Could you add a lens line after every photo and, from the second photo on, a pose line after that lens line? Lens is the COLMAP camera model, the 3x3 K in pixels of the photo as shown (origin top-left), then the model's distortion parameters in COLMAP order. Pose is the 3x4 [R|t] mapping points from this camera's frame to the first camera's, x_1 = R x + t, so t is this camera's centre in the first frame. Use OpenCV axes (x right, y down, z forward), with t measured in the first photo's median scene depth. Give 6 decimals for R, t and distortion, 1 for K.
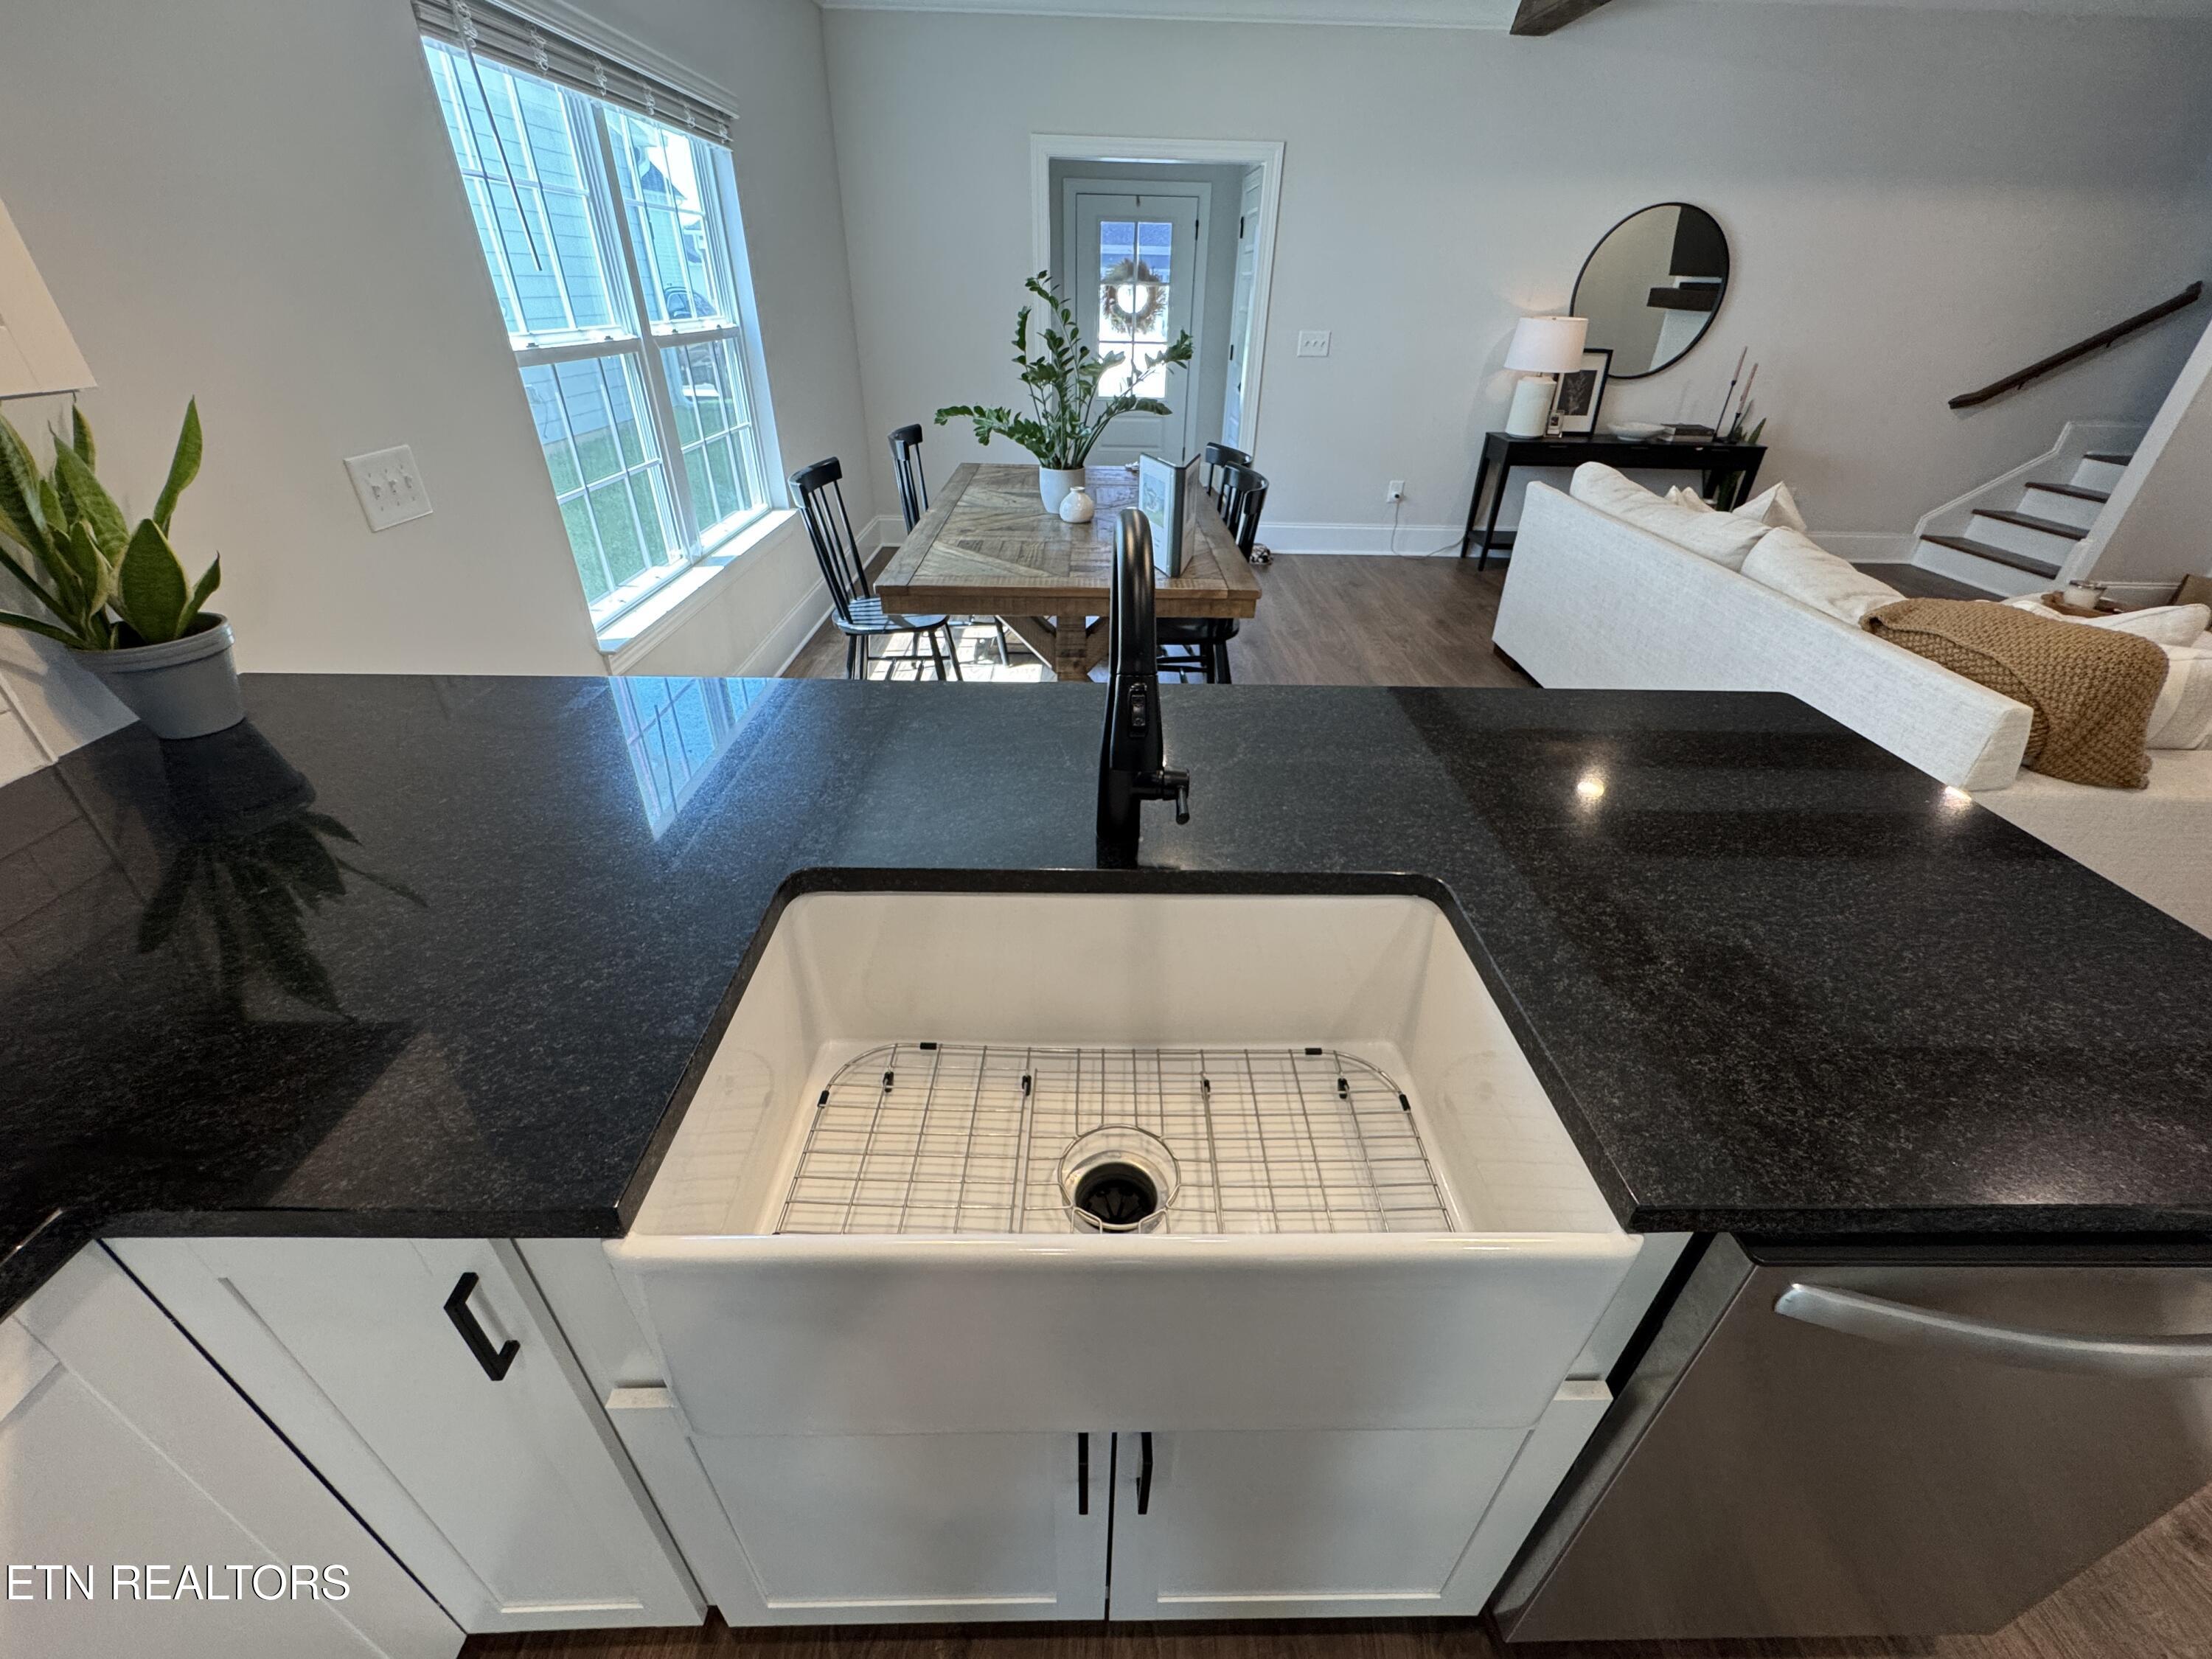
lens RADIAL K [[879.9, 0, 1115.6], [0, 879.9, 809.2], [0, 0, 1]] dist [-0.000920, 0.000015]
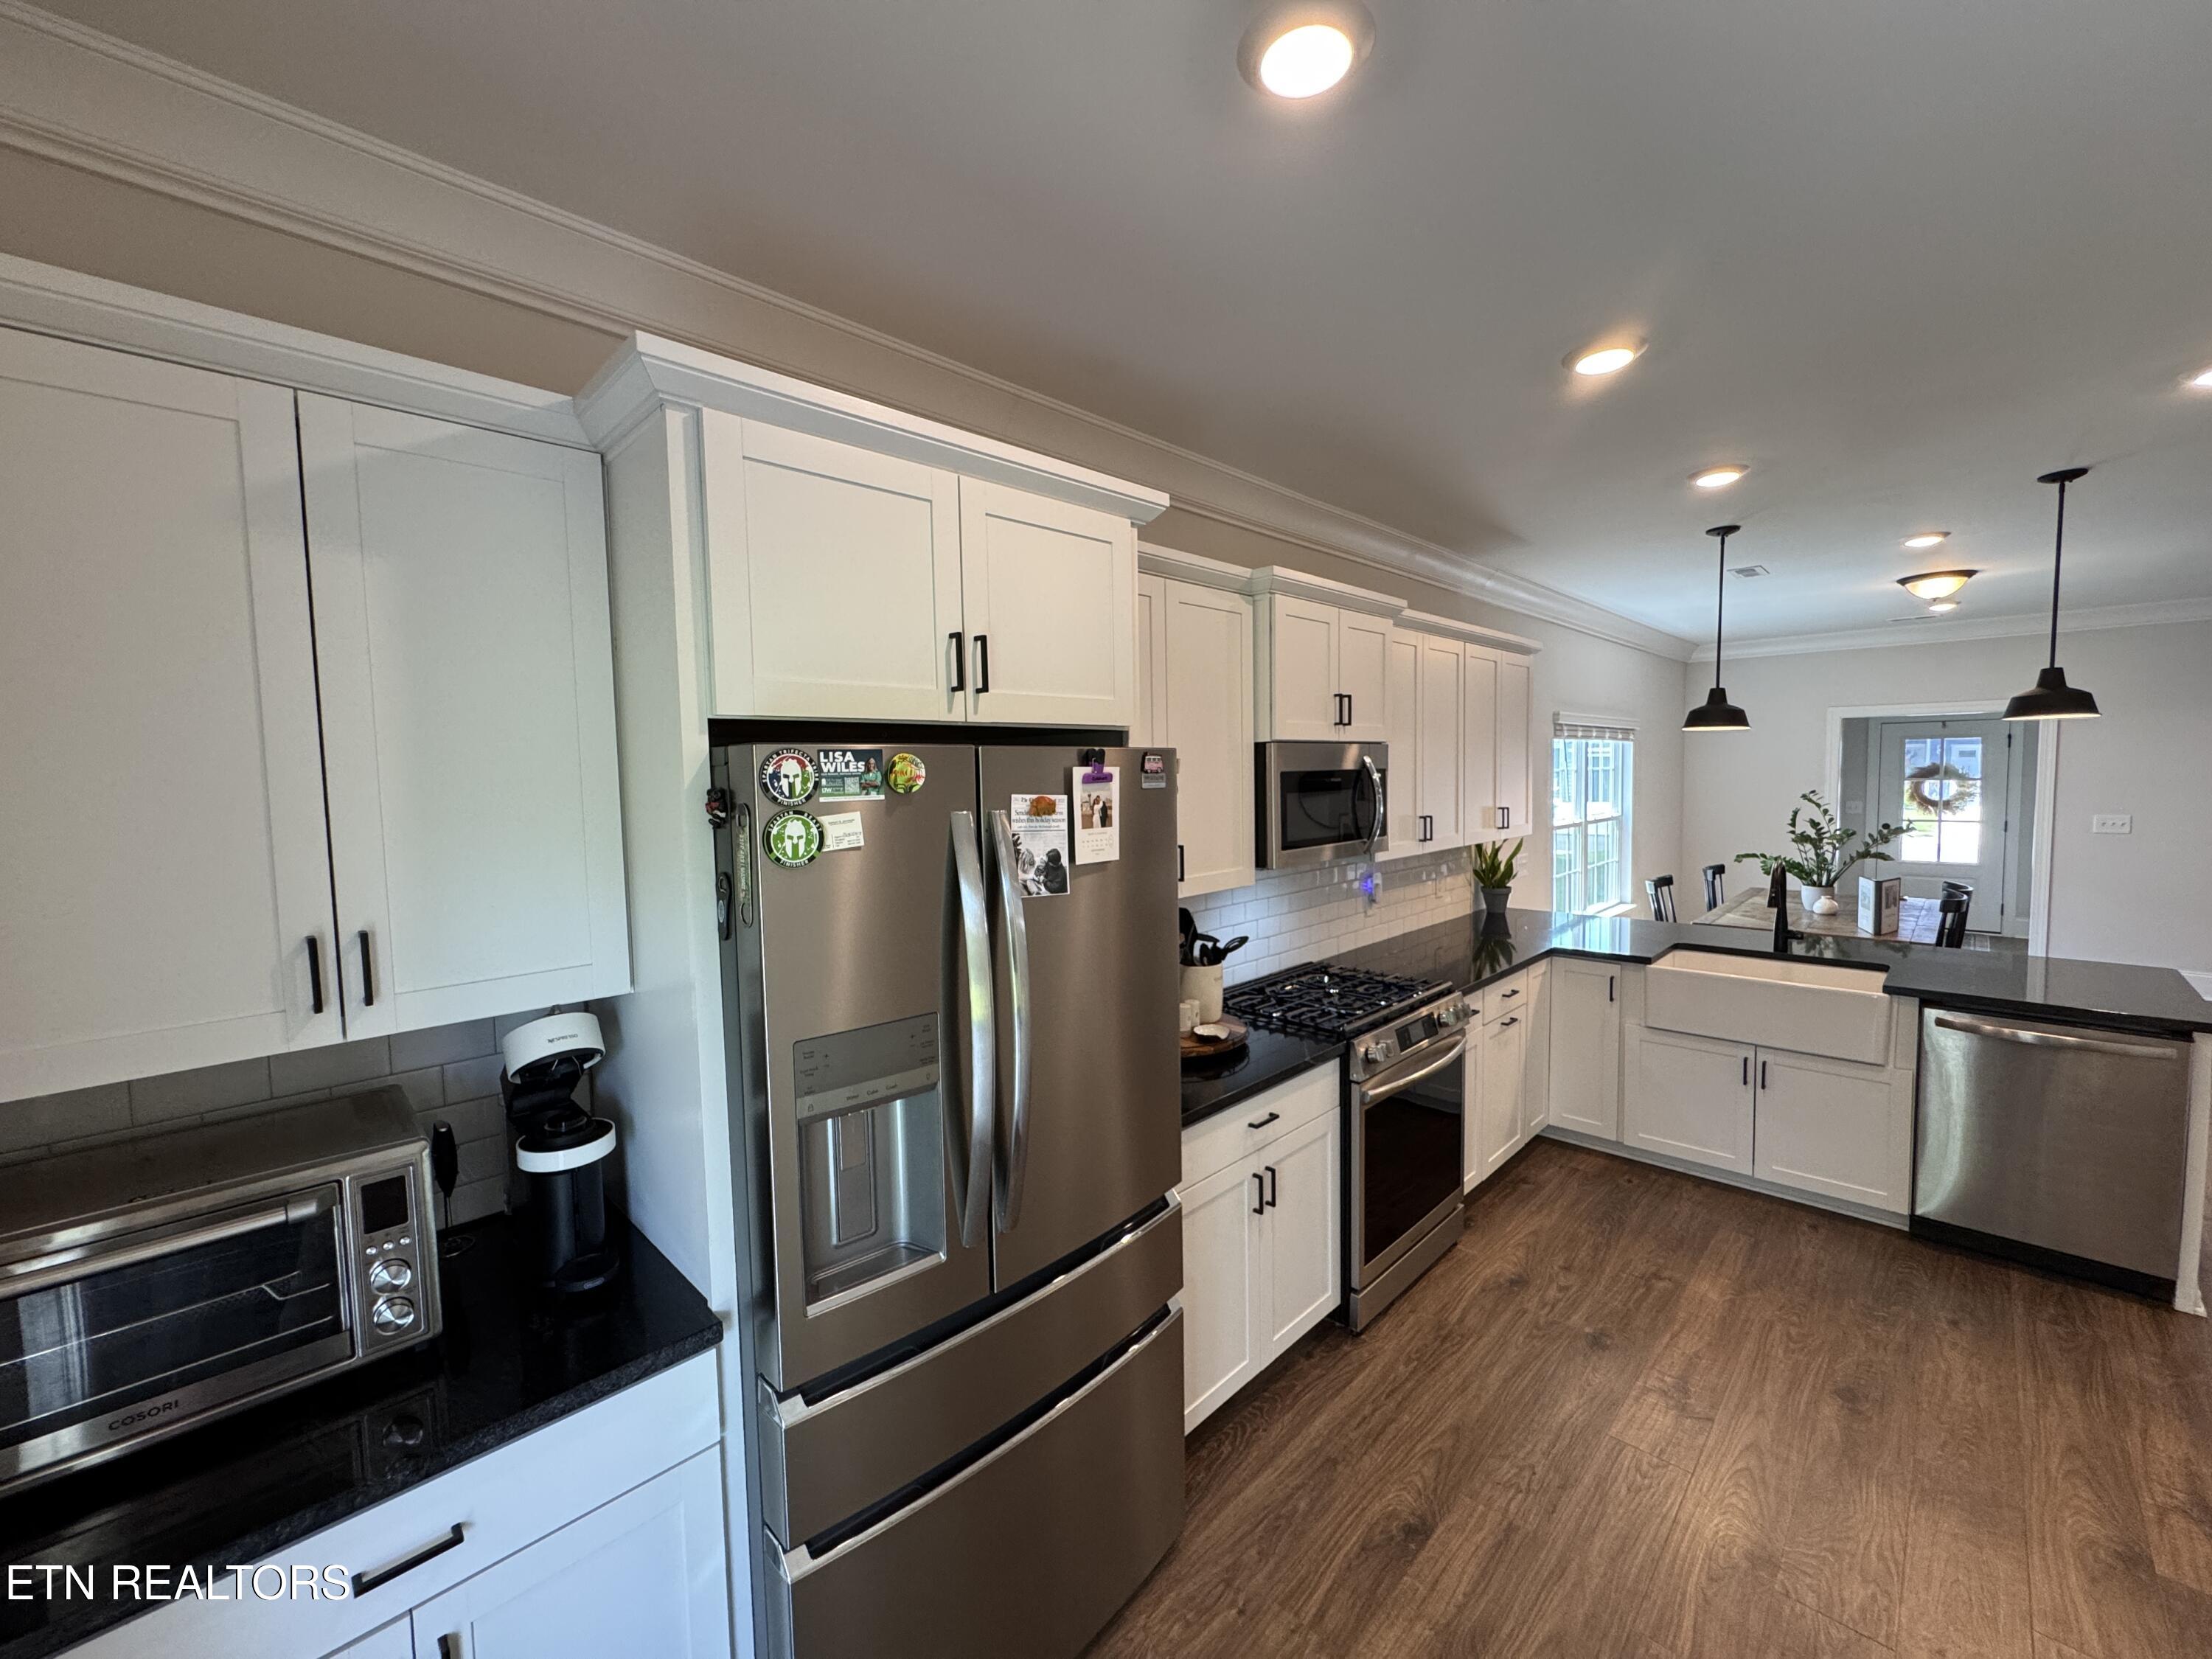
lens RADIAL K [[884.3, 0, 1106.0], [0, 884.3, 829.5], [0, 0, 1]] dist [-0.003344, 0.000128]
pose [[0.690975, 0.012306, -0.722774, 0.235119], [-0.339110, 0.888529, -0.309063, 0.553061], [0.638402, 0.458655, 0.618124, -1.083175]]
